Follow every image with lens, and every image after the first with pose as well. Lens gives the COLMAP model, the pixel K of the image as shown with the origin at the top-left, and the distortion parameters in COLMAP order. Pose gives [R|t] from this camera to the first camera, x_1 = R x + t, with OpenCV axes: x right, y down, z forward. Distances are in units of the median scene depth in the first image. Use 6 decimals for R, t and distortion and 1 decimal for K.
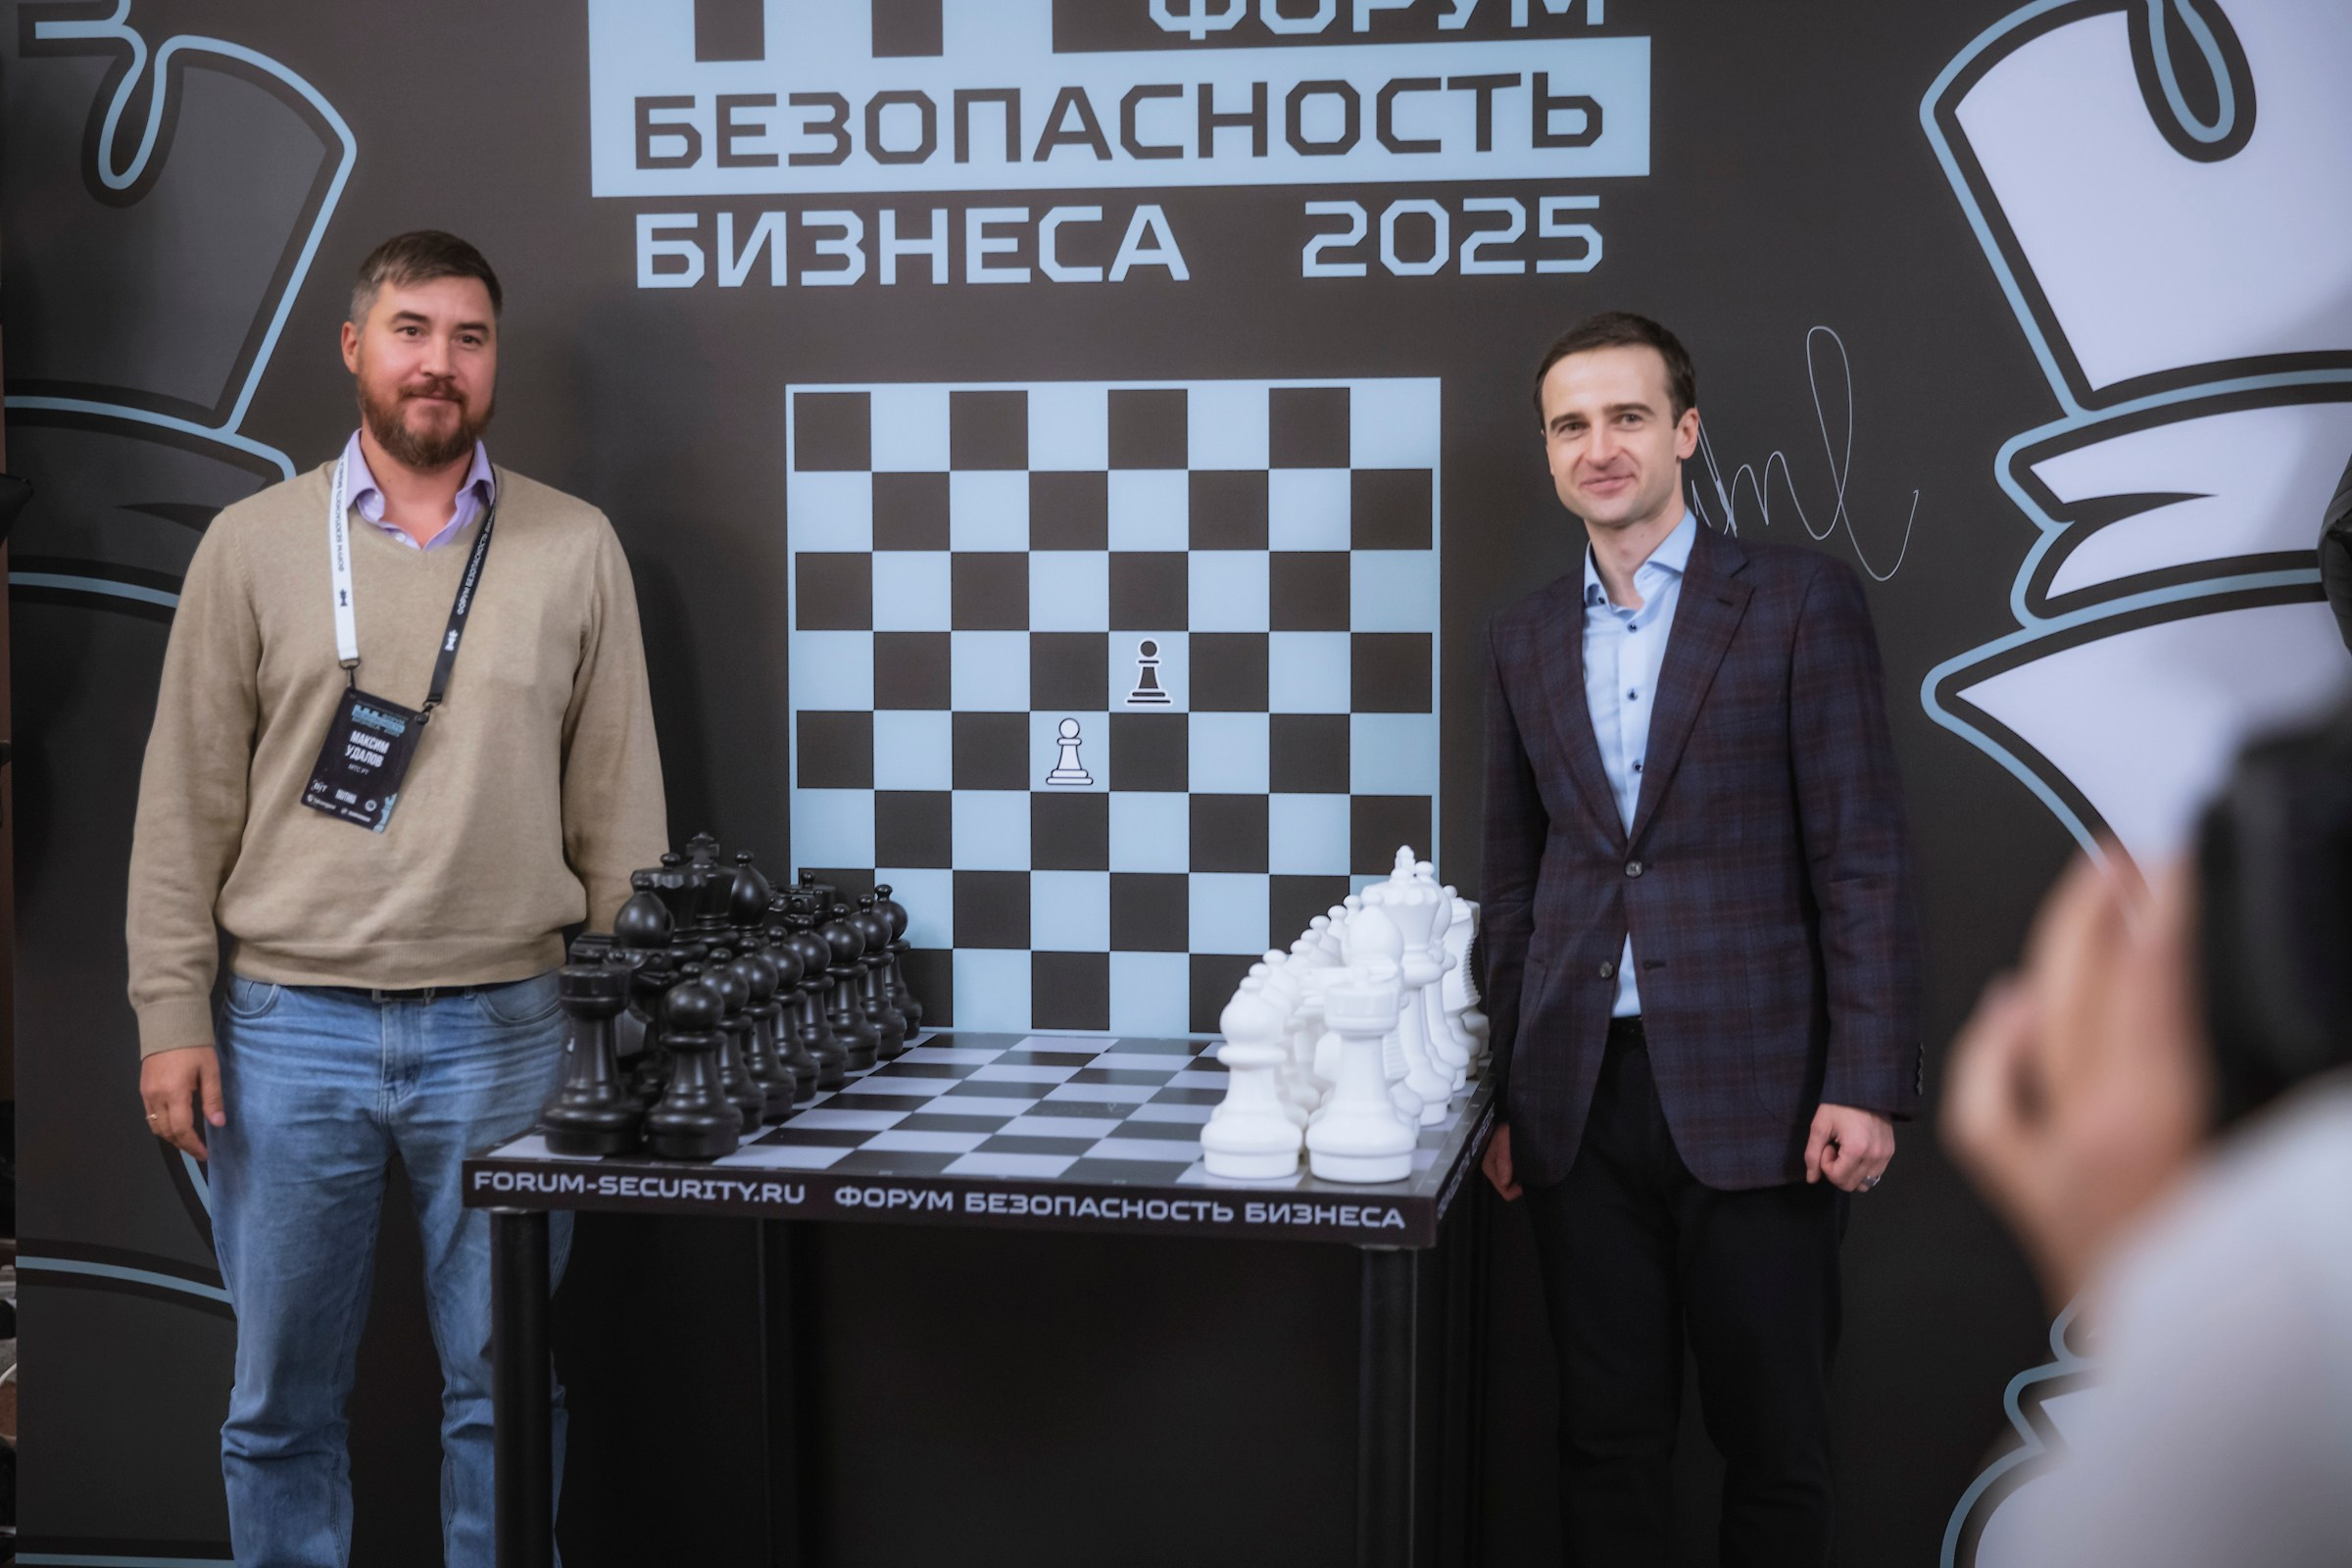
lens RADIAL K [[3712.7, 0, 1118.1], [0, 3712.7, 689.3], [0, 0, 1]] dist [0.083045, 0.000000]
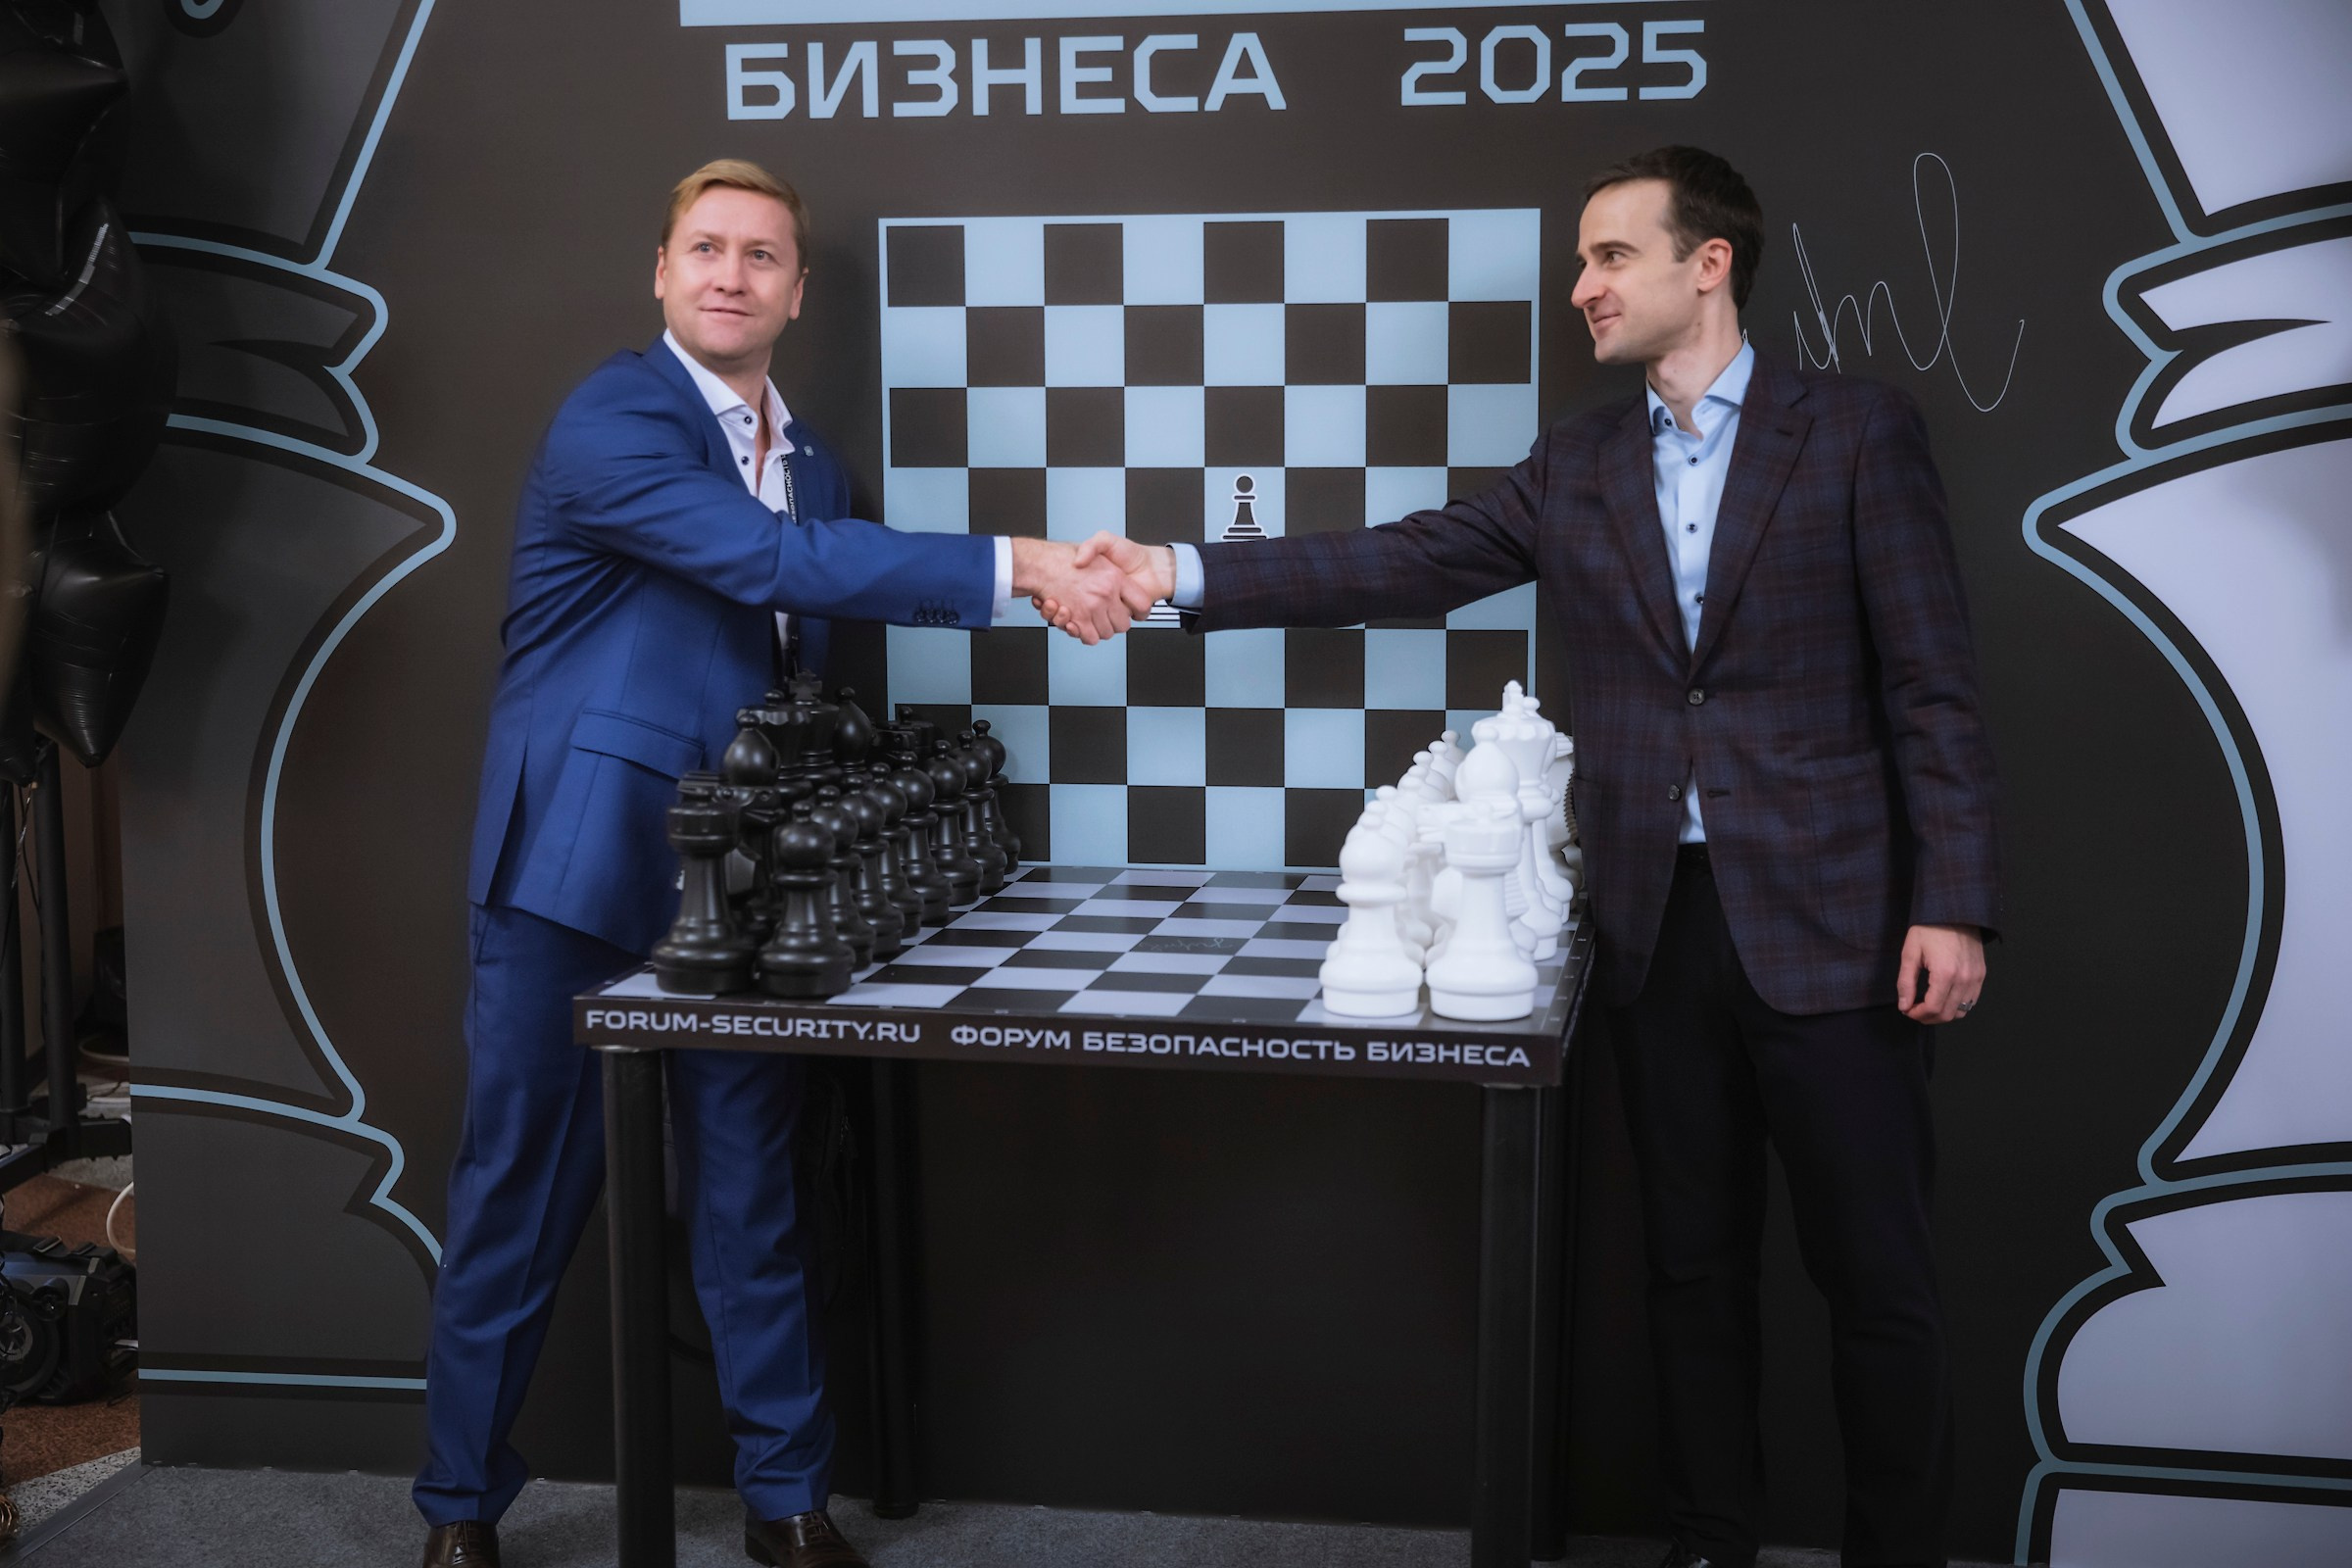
lens RADIAL K [[3307.9, 0, 1124.5], [0, 3307.9, 784.3], [0, 0, 1]] dist [0.093342, 0.000000]
pose [[0.999991, -0.002770, 0.003298, -0.028023], [0.002521, 0.997294, 0.073468, 0.004165], [-0.003493, -0.073459, 0.997292, 0.107101]]
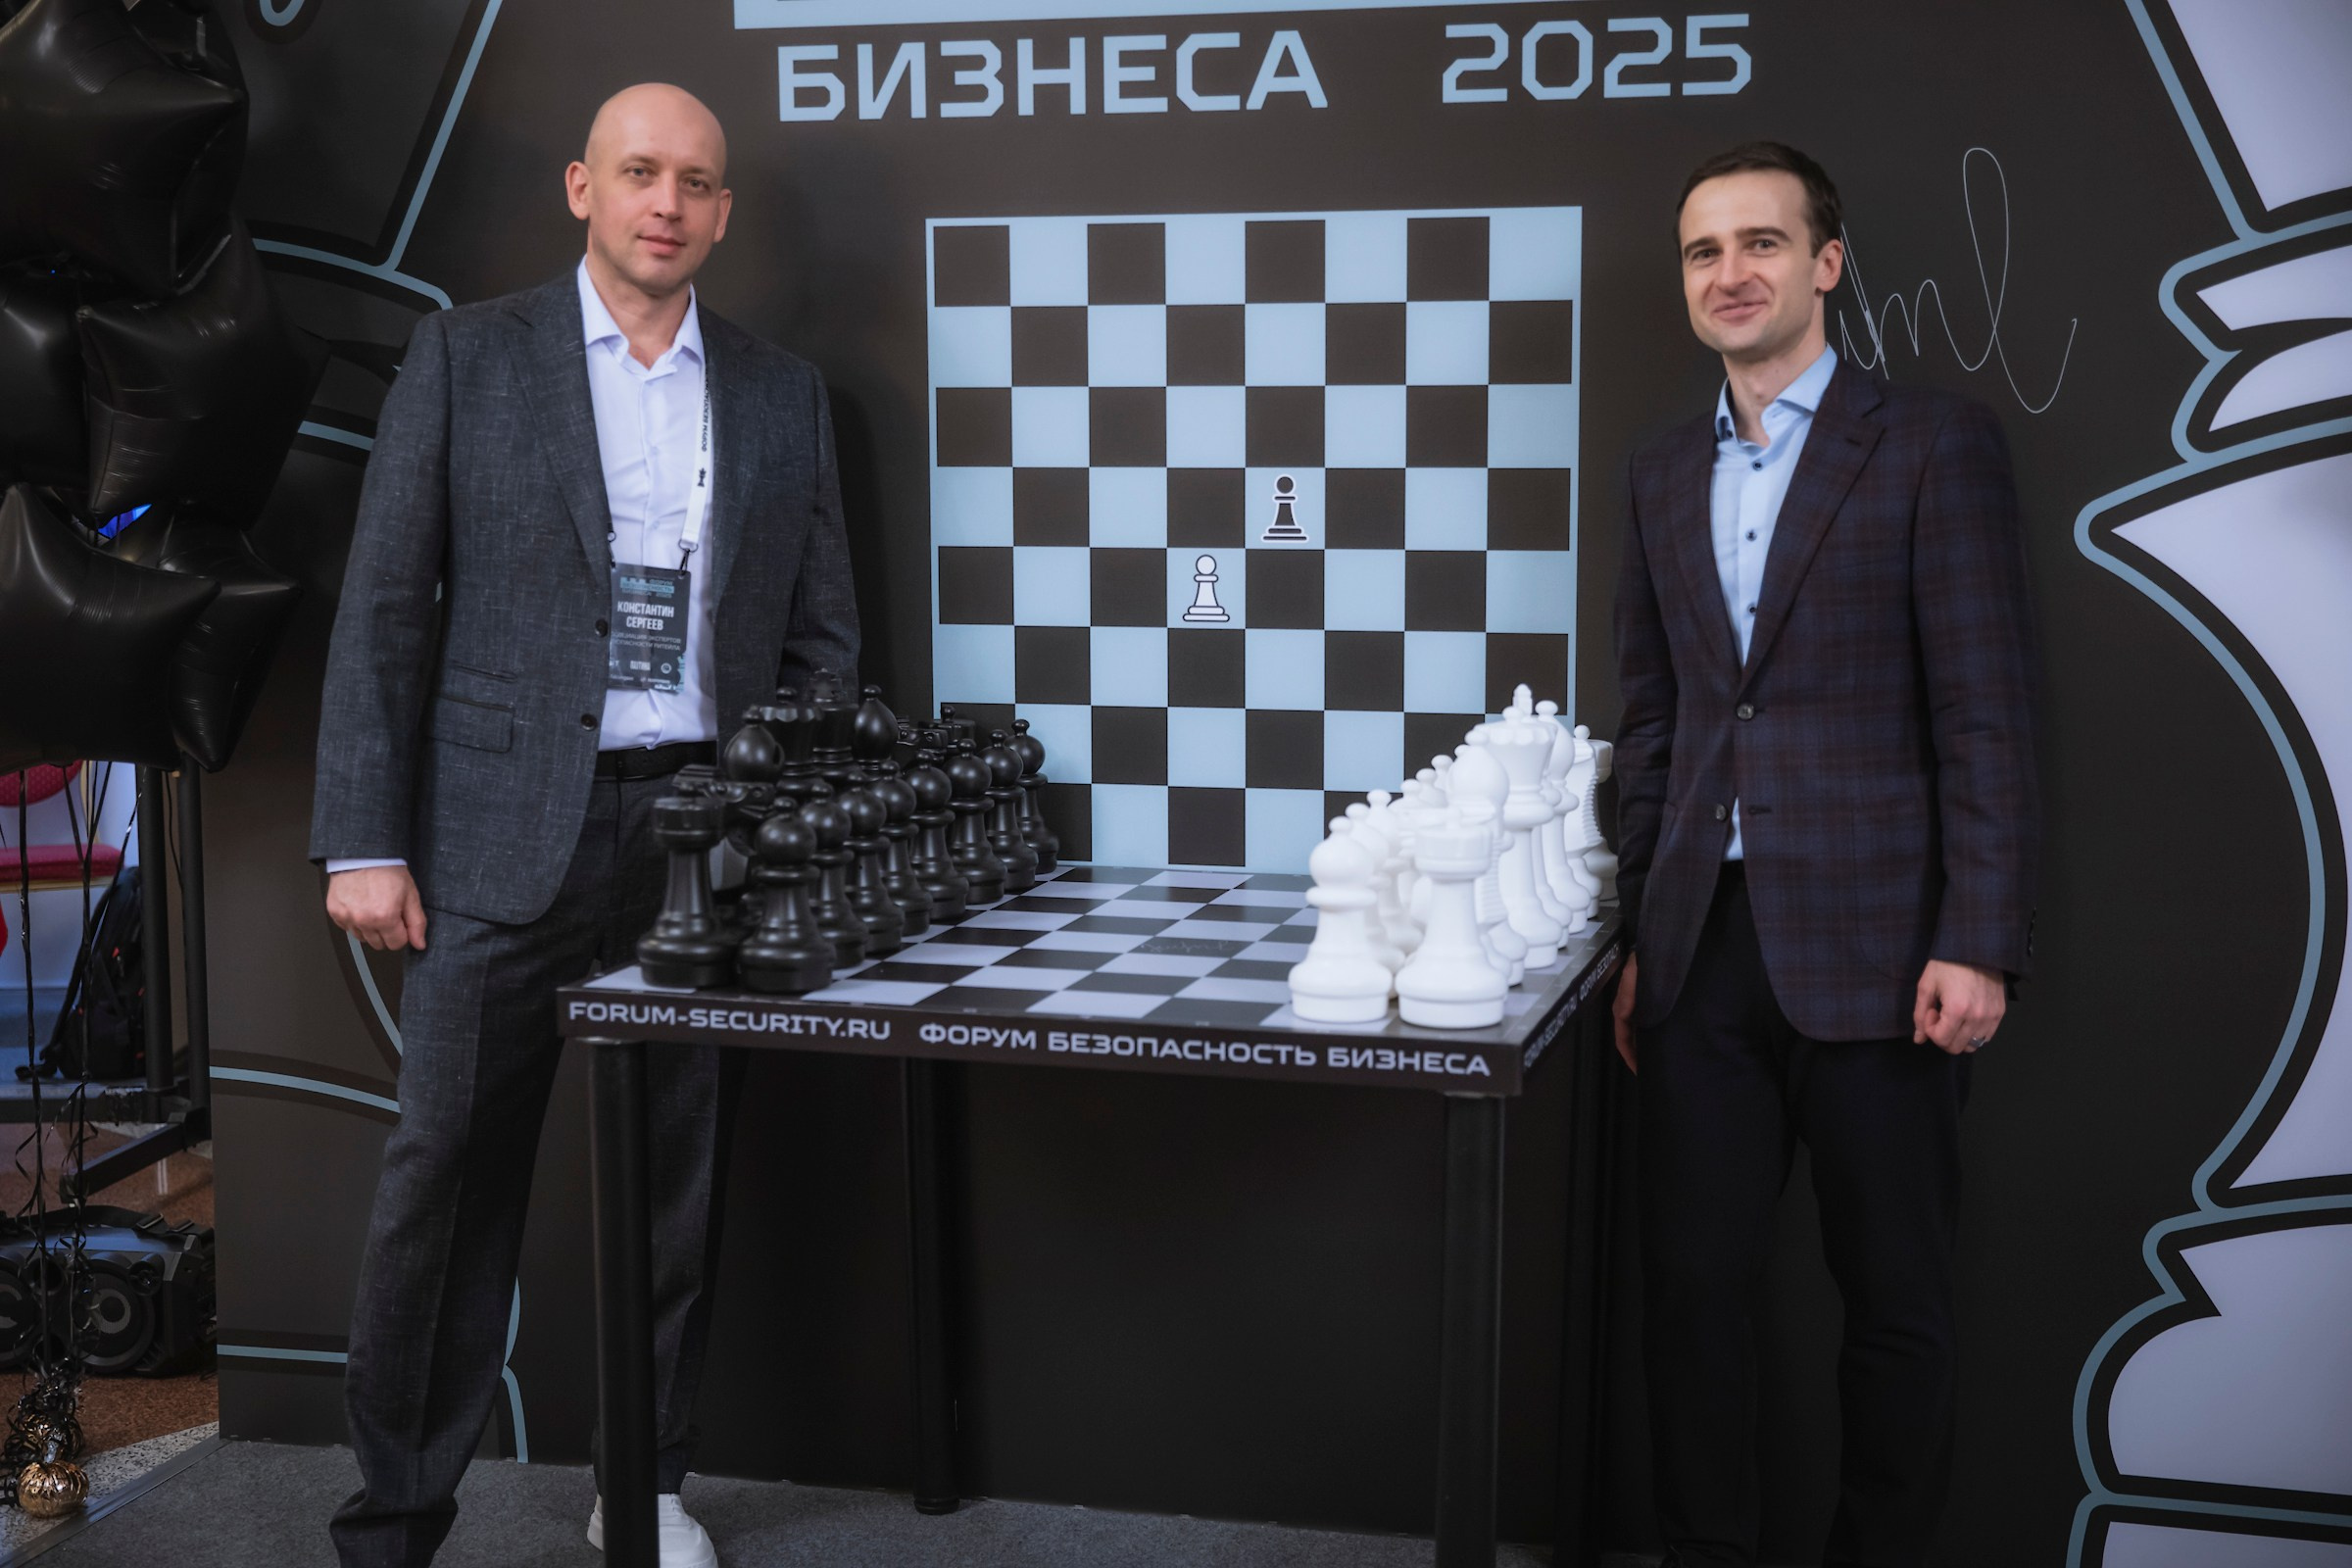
lens RADIAL K [[3307.9, 0, 1178.5], [0, 3307.9, 783.6], [0, 0, 1]] dist [0.093342, 0.000000]
pose [[0.996193, 0.009134, -0.086693, 0.059206], [-0.002805, 0.997340, 0.072839, 0.004467], [0.087127, -0.072318, 0.993569, 0.113418]]
